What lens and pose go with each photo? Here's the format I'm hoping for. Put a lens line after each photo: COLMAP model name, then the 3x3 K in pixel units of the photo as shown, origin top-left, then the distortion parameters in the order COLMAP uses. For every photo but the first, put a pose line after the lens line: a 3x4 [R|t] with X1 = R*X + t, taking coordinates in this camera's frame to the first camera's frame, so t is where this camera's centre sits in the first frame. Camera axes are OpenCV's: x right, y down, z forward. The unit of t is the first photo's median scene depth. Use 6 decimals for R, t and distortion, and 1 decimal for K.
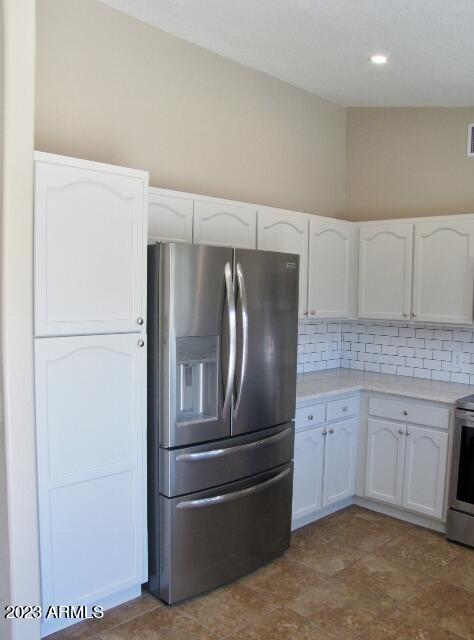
lens RADIAL K [[534.8, 0, 237.0], [0, 534.8, 342.4], [0, 0, 1]] dist [-0.155952, 0.118350]
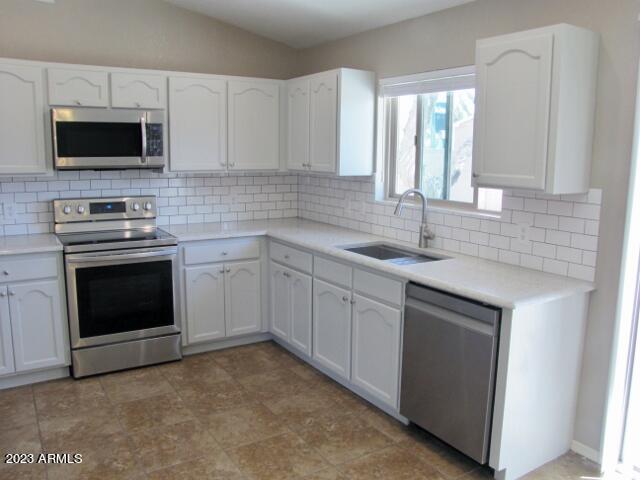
lens RADIAL K [[545.1, 0, 320.0], [0, 545.1, 240.0], [0, 0, 1]] dist [-0.172699, 0.195727]
pose [[0.202999, -0.171945, 0.963964, -0.476454], [0.079093, 0.984124, 0.158885, -0.027774], [-0.975979, 0.043990, 0.213376, 0.271725]]
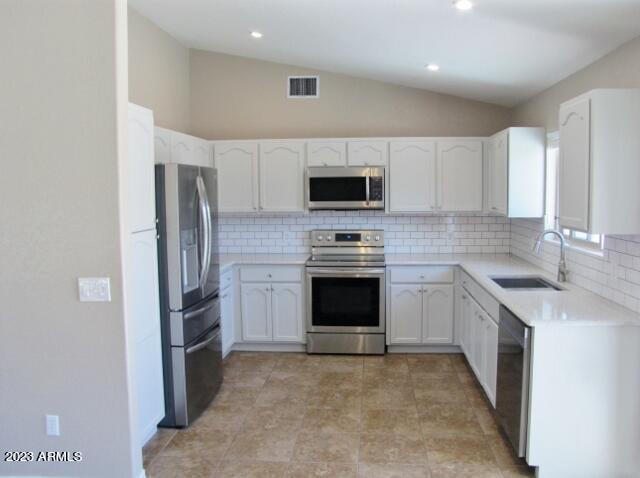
lens RADIAL K [[545.1, 0, 320.0], [0, 545.1, 239.0], [0, 0, 1]] dist [-0.172699, 0.195727]
pose [[0.756951, -0.083322, 0.648138, -0.569317], [0.081475, 0.996132, 0.032905, -0.004129], [-0.648373, 0.027900, 0.760812, -0.245315]]
